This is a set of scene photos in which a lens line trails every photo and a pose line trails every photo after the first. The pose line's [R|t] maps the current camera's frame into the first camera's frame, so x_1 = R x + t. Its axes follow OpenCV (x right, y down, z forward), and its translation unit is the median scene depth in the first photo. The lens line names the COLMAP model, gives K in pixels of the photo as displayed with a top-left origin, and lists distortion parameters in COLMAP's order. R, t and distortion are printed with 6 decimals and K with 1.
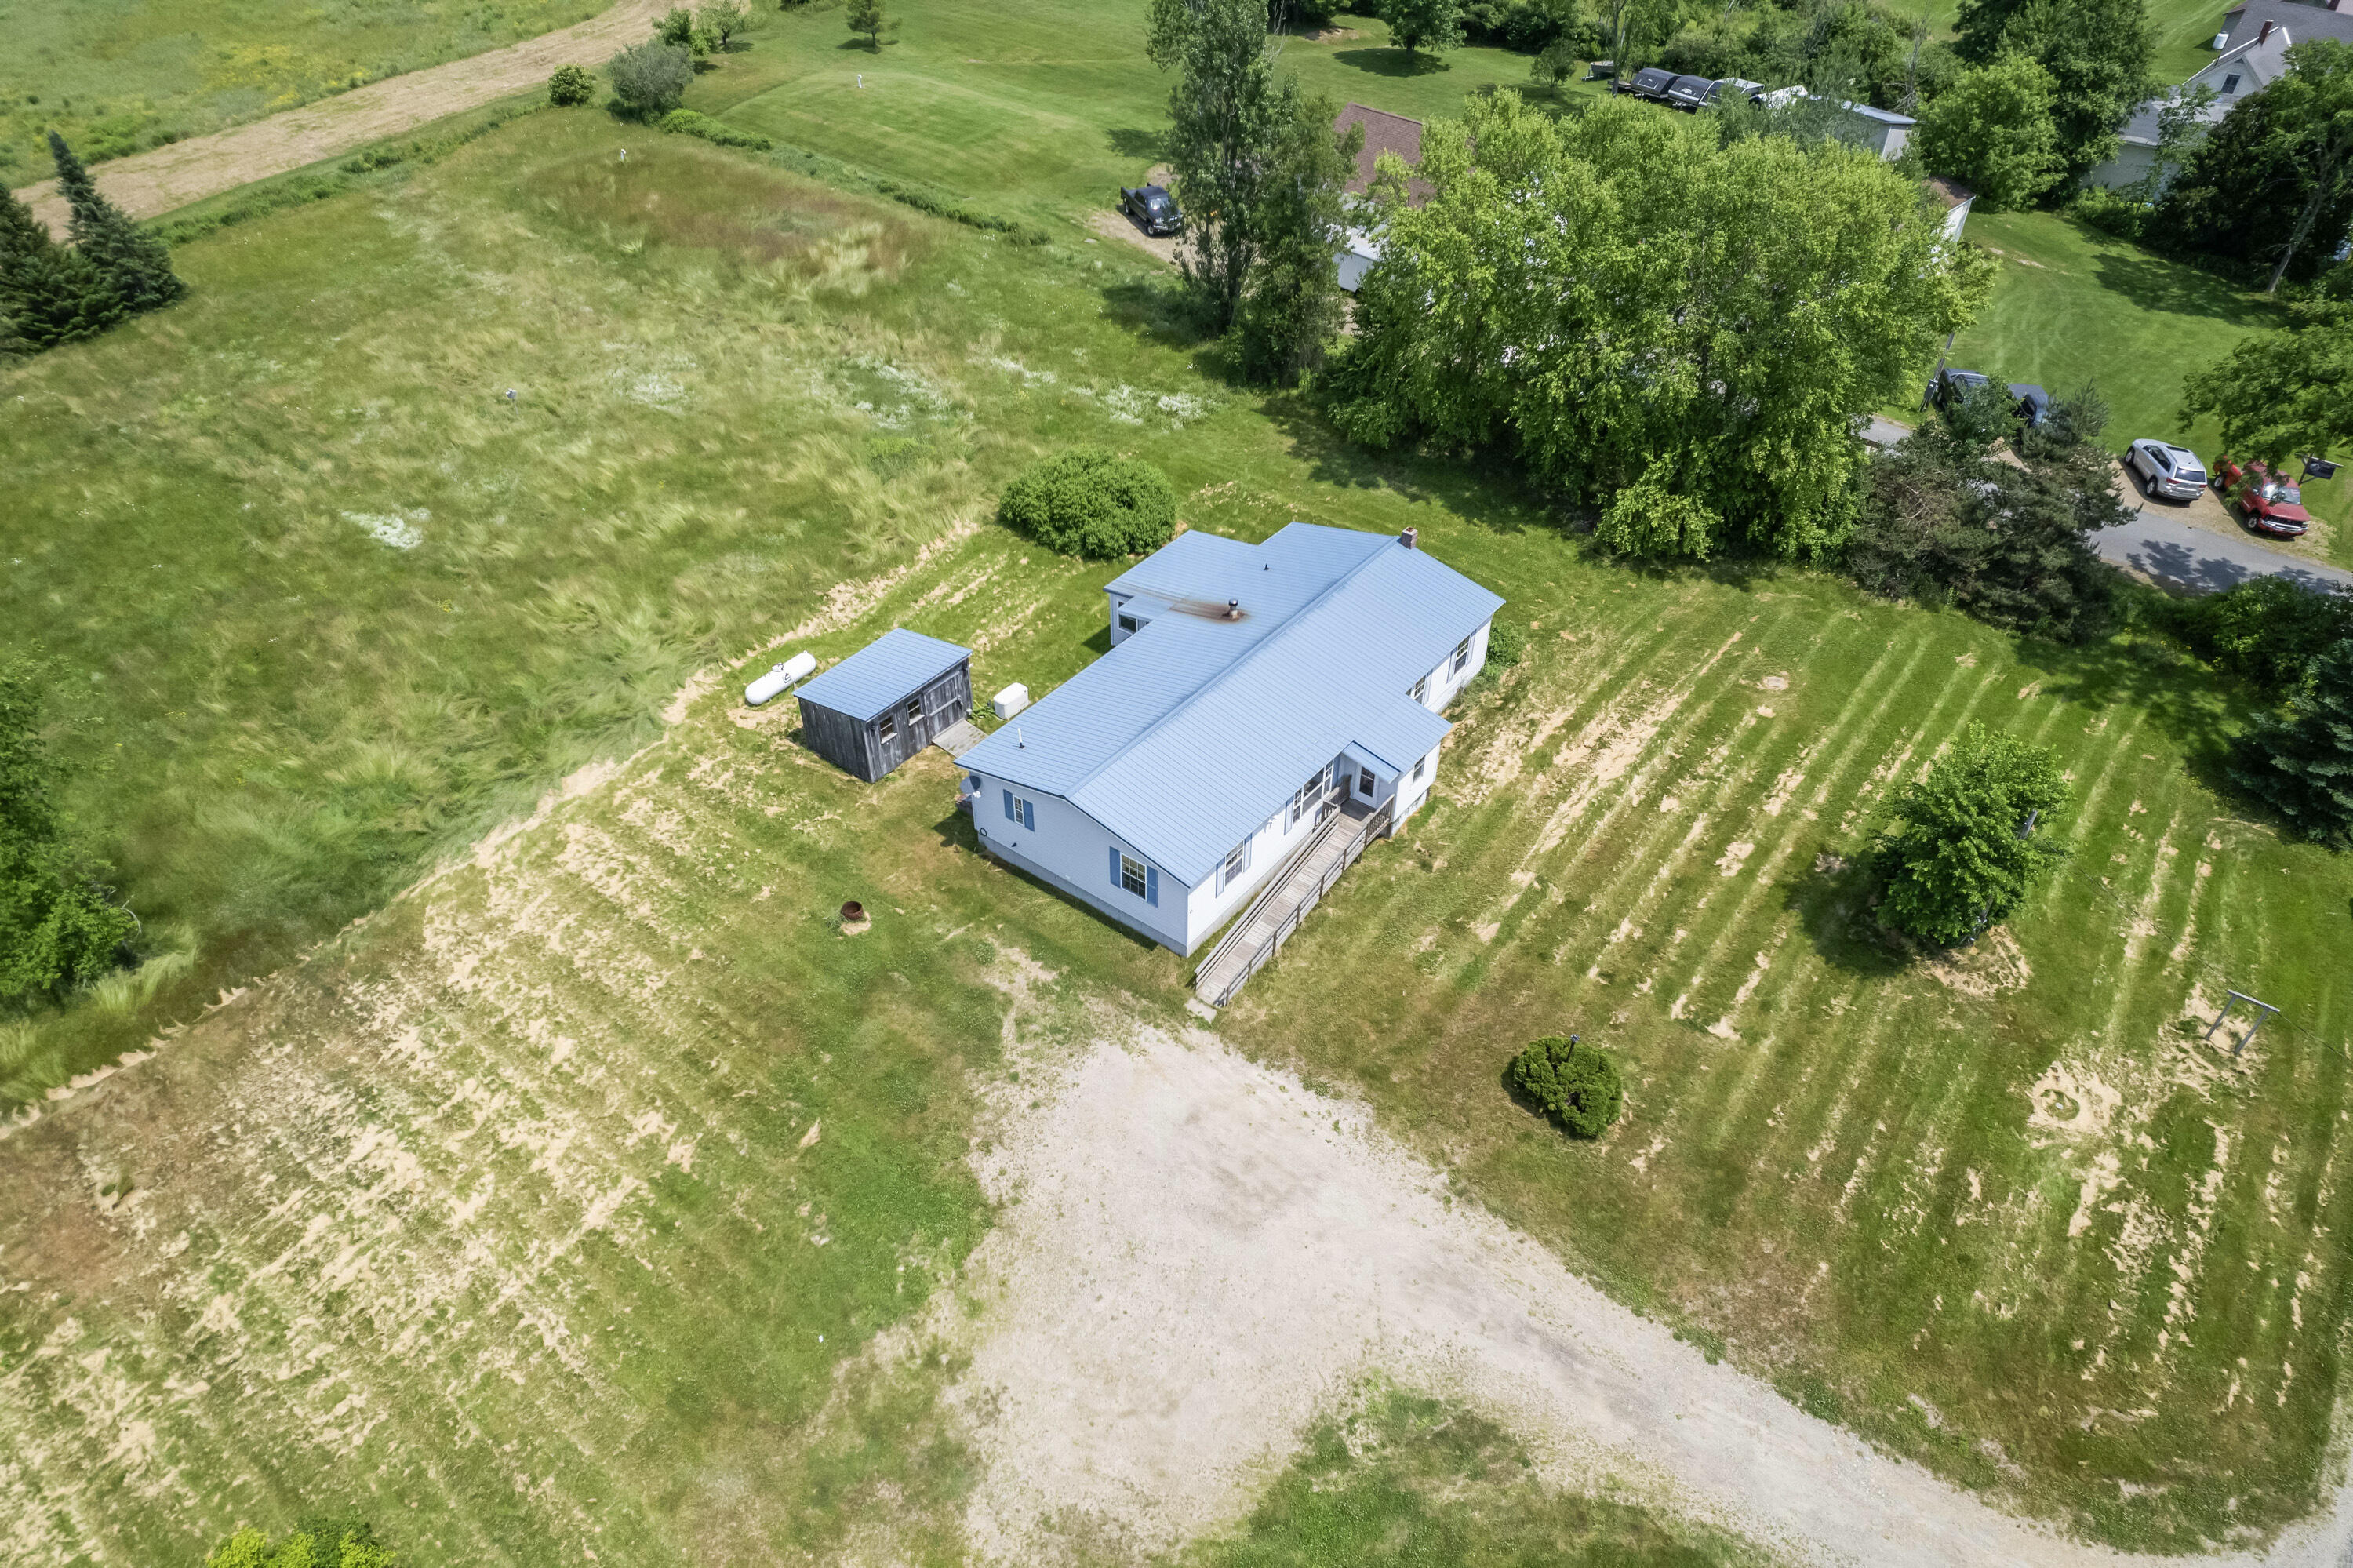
lens RADIAL K [[1511.8, 0, 1168.3], [0, 1511.8, 780.7], [0, 0, 1]] dist [-0.085939, 0.068850]
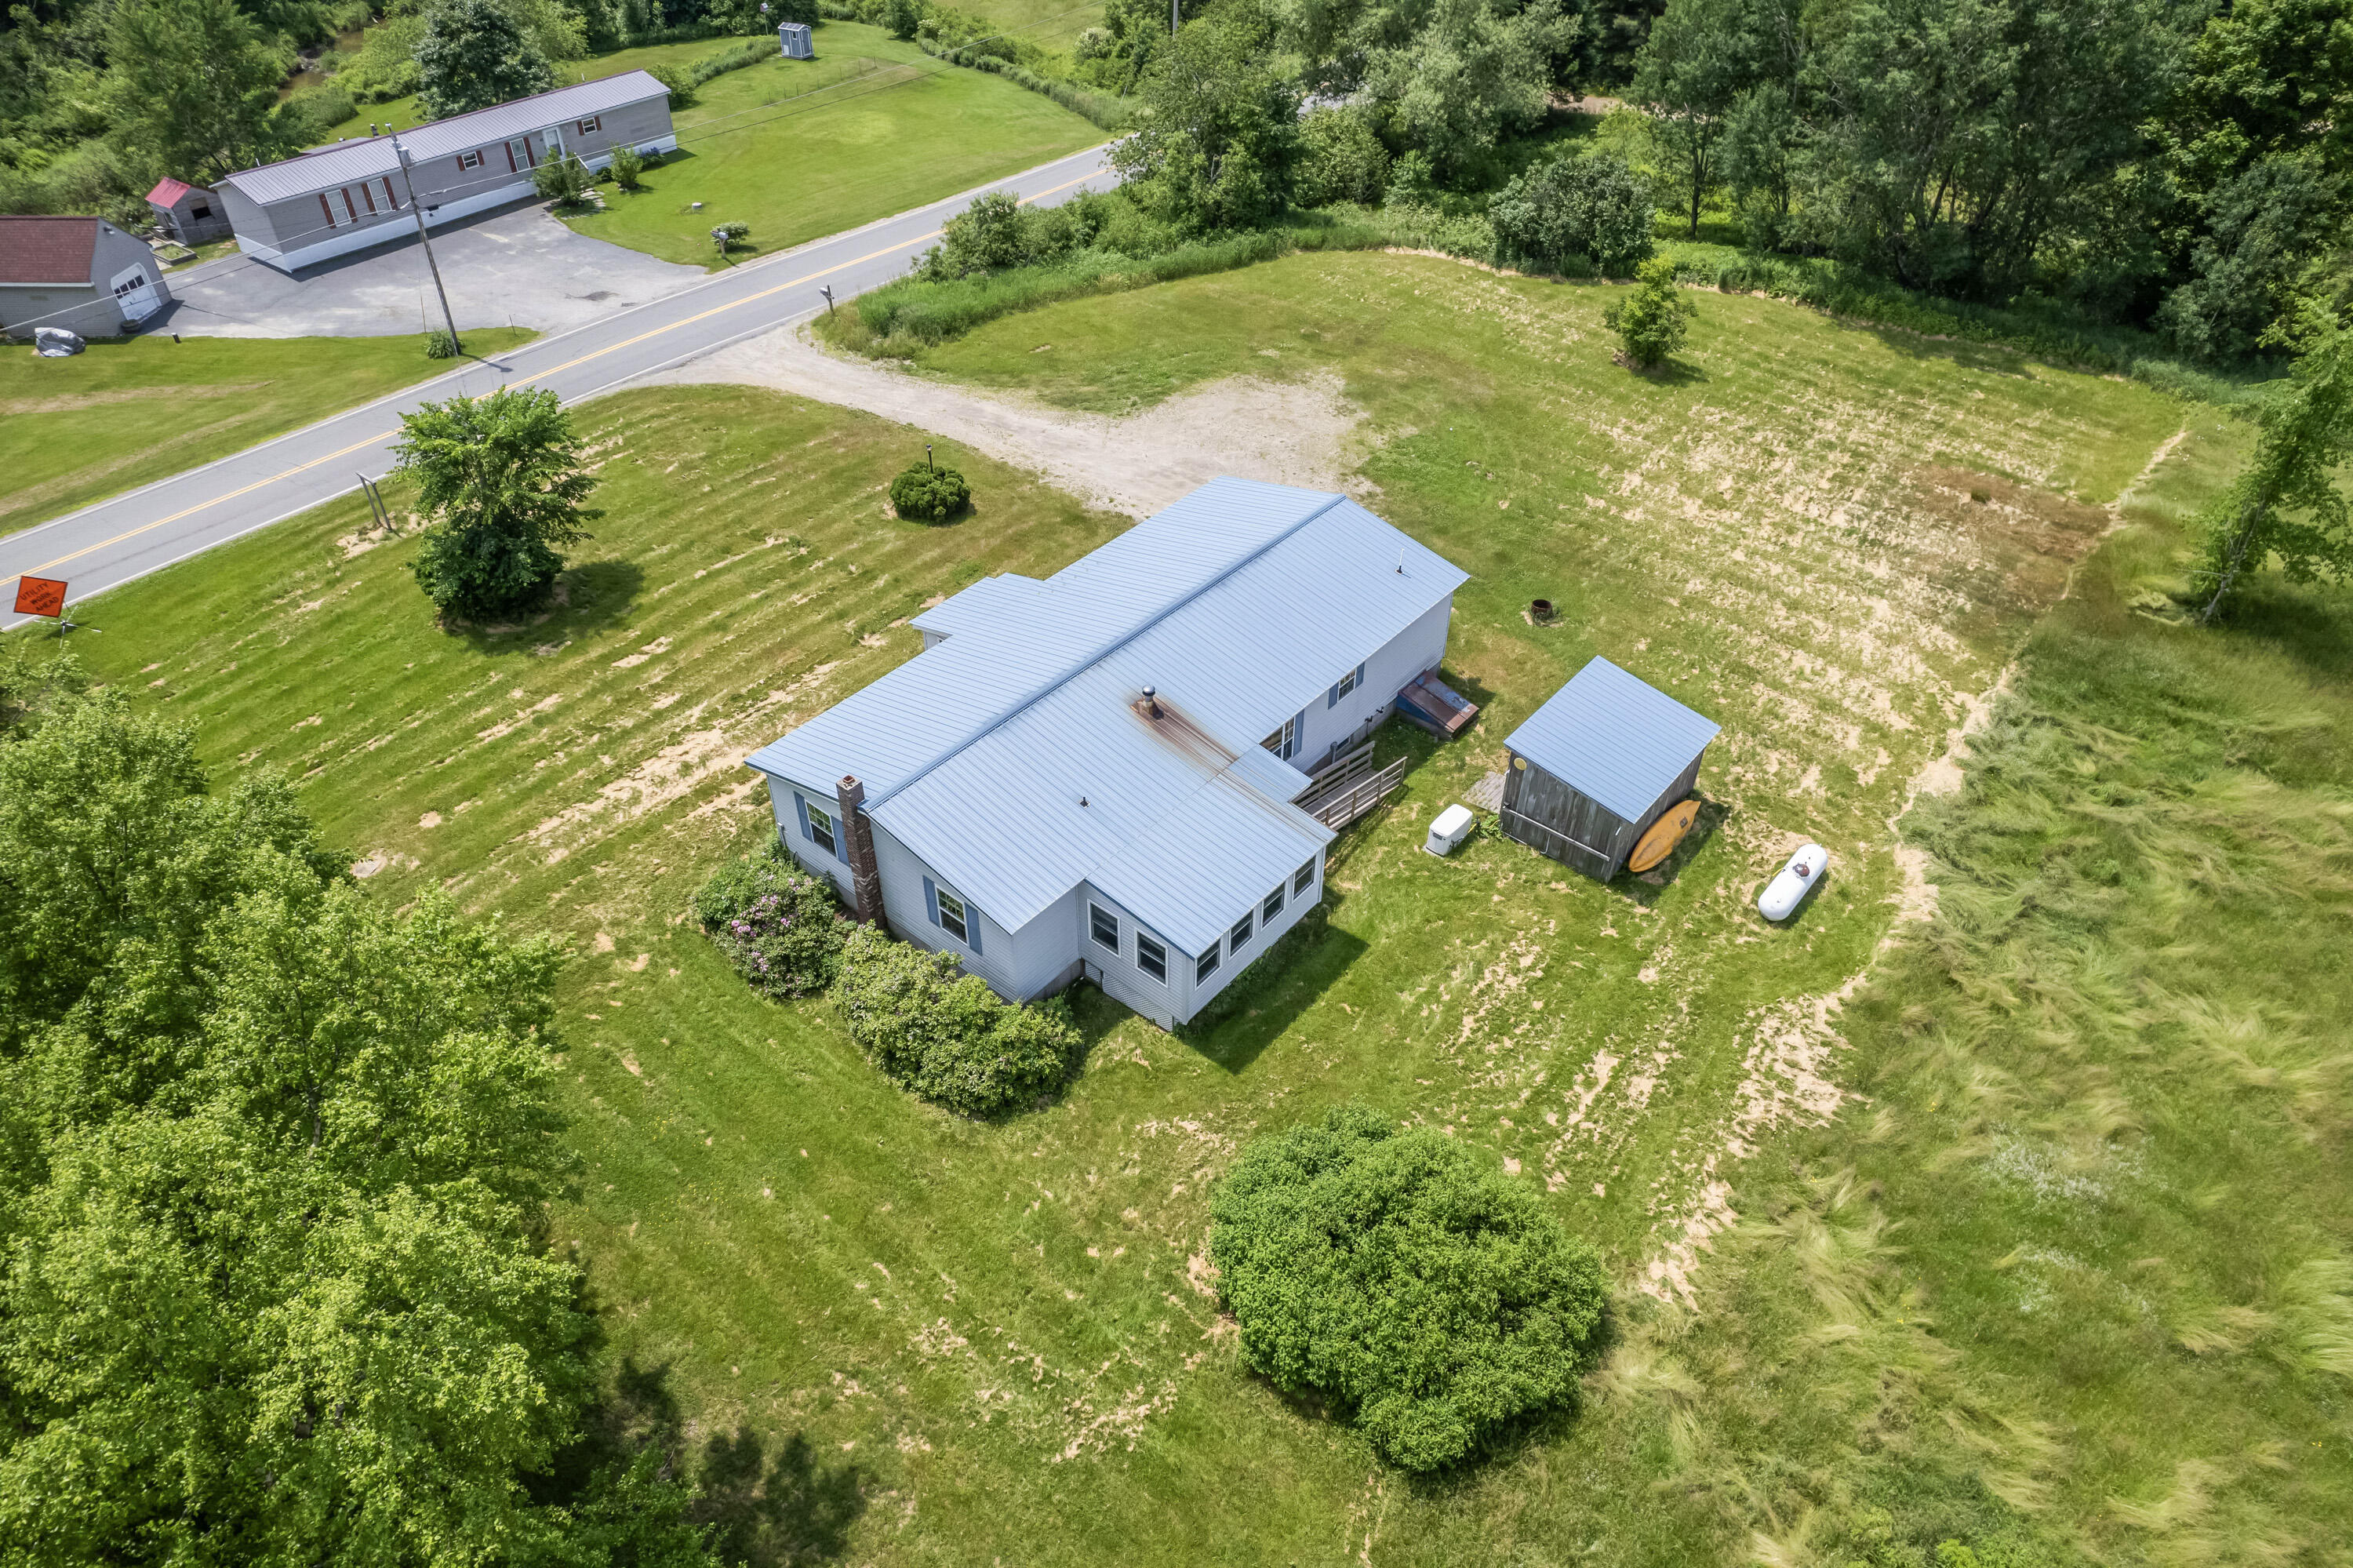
lens RADIAL K [[1511.8, 0, 1168.3], [0, 1511.8, 780.7], [0, 0, 1]] dist [-0.085939, 0.068850]
pose [[-0.999154, -0.027152, 0.030874, 0.012913], [0.025294, 0.186057, 0.982213, -0.993642], [-0.032414, 0.982164, -0.185213, 1.429274]]
